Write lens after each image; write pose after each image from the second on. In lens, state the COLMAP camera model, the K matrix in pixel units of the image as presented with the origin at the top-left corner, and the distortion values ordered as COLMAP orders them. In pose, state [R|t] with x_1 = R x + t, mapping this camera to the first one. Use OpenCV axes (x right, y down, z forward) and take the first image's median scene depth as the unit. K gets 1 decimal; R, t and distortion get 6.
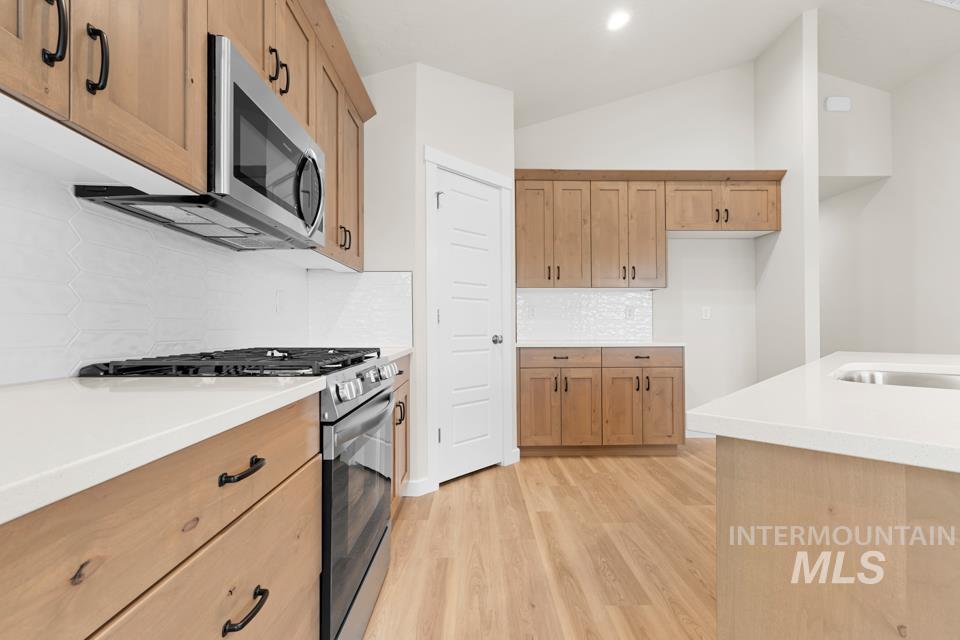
lens RADIAL K [[428.3, 0, 477.5], [0, 428.3, 322.1], [0, 0, 1]] dist [-0.001545, 0.000191]
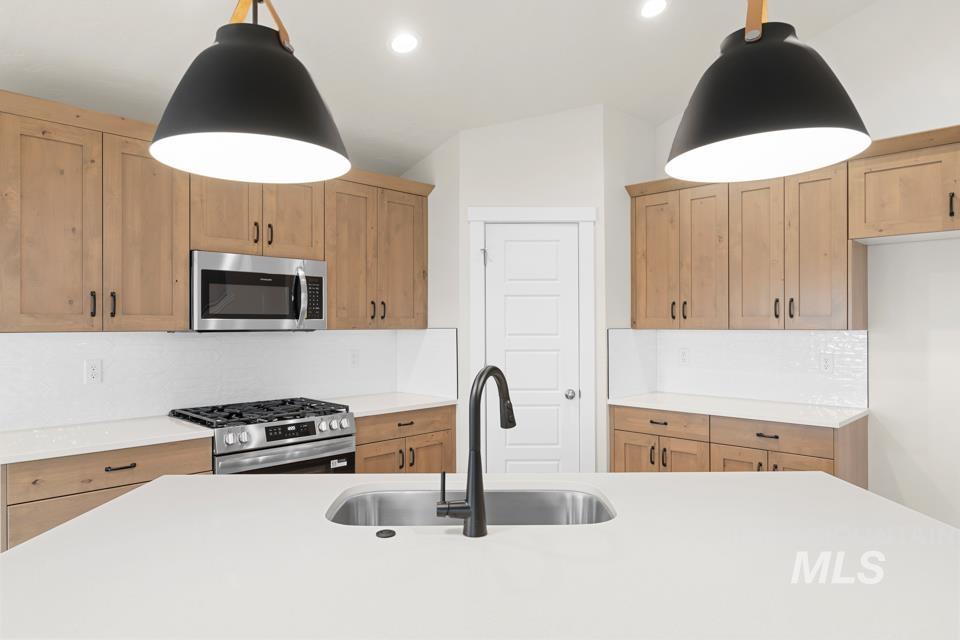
lens RADIAL K [[573.8, 0, 480.0], [0, 573.8, 320.0], [0, 0, 1]] dist [-0.000084, -0.000216]
pose [[0.708156, -0.006330, -0.706027, 0.711314], [0.007883, 0.999968, -0.001058, -0.108273], [0.706012, -0.004816, 0.708184, 0.018390]]
